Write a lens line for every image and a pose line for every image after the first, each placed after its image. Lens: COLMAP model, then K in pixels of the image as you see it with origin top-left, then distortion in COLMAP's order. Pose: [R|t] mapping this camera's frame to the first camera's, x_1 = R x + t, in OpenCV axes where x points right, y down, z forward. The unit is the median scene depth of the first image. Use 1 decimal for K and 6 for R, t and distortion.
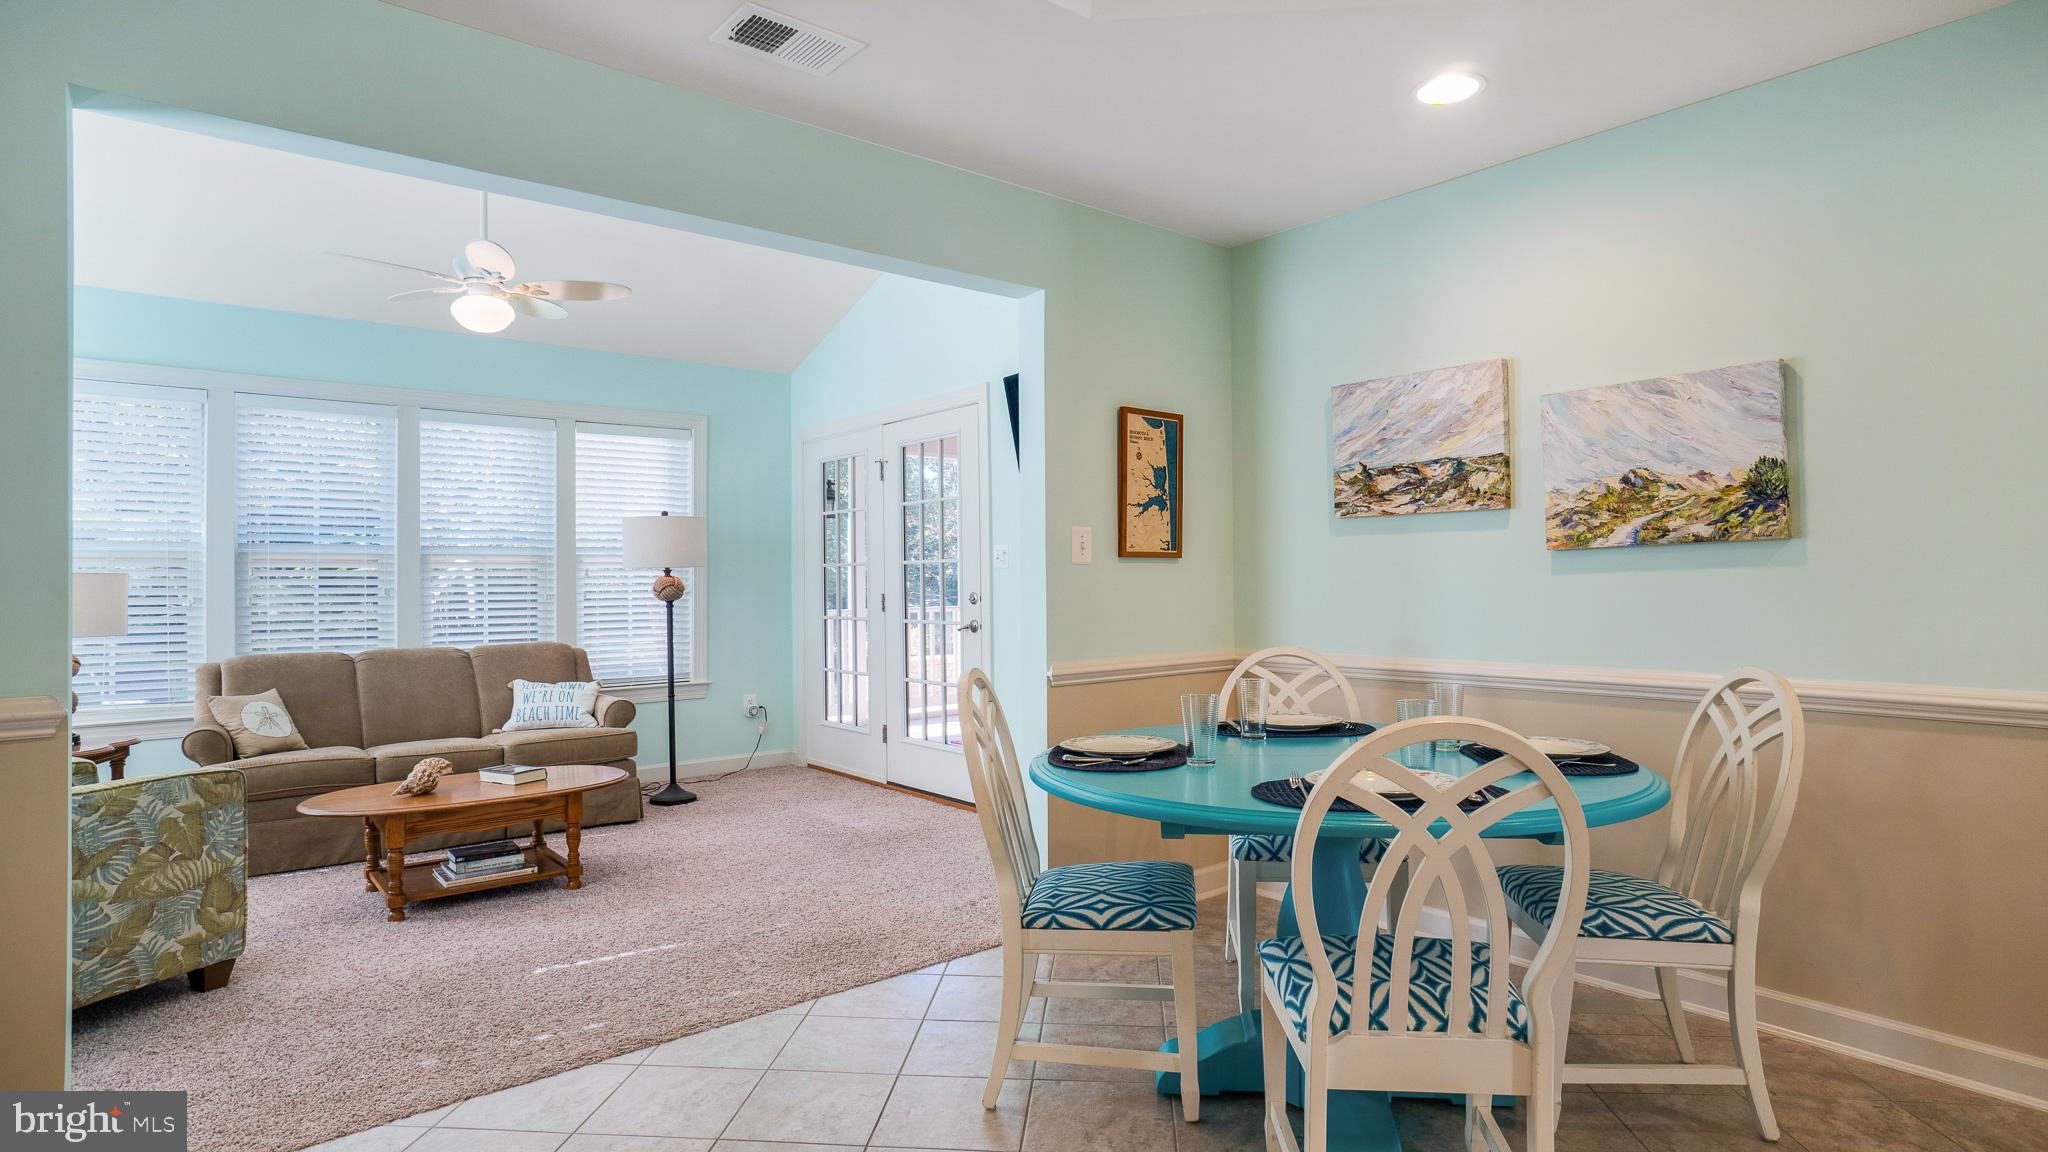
lens RADIAL K [[1063.9, 0, 1031.7], [0, 1063.9, 575.1], [0, 0, 1]] dist [-0.003238, 0.000022]
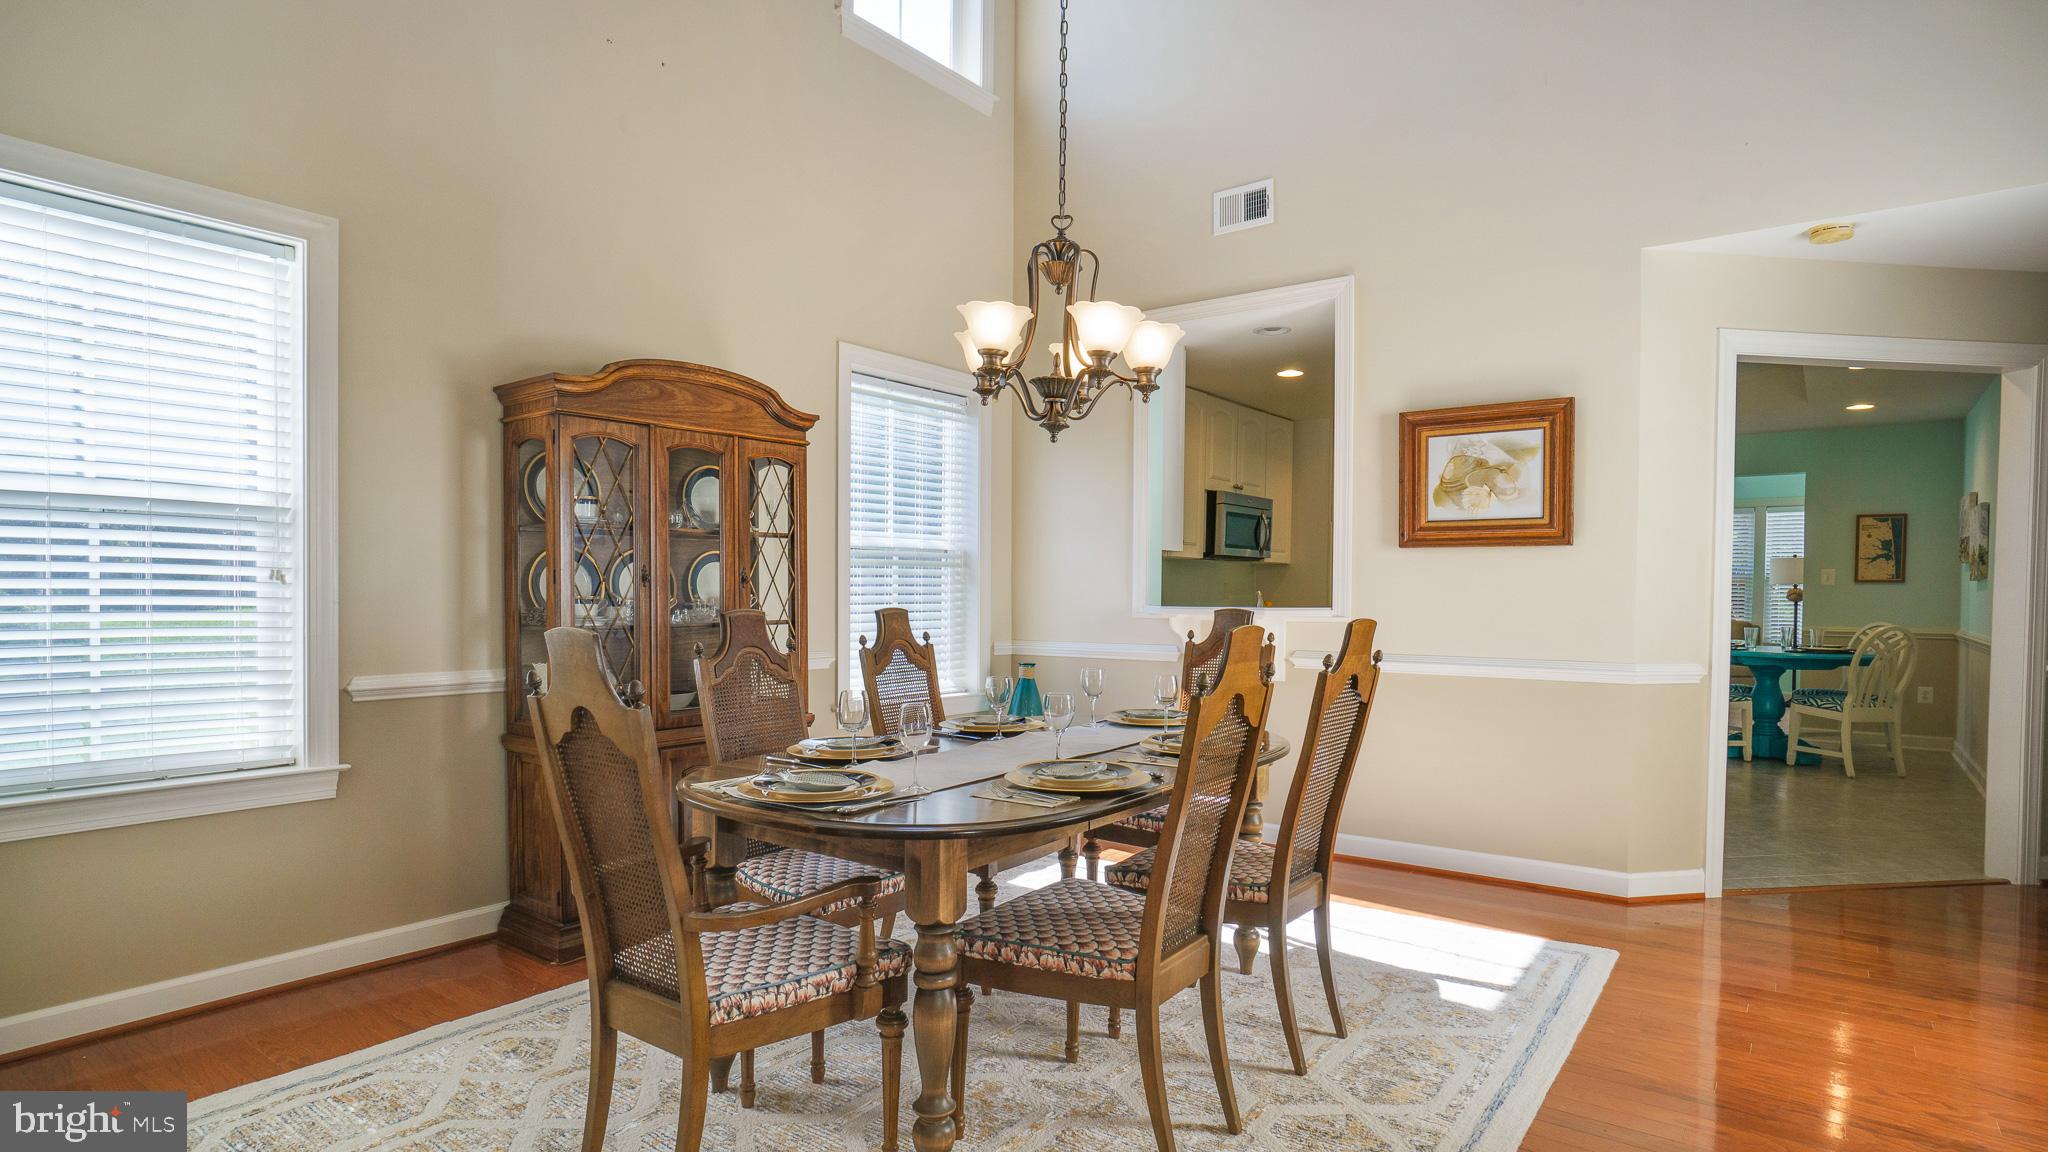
lens RADIAL K [[1063.9, 0, 1032.3], [0, 1063.9, 607.0], [0, 0, 1]] dist [-0.003238, 0.000022]
pose [[0.237910, 0.028140, -0.970879, 1.825723], [-0.005591, 0.999603, 0.027602, -0.016953], [0.971271, -0.001139, 0.237973, -1.196787]]
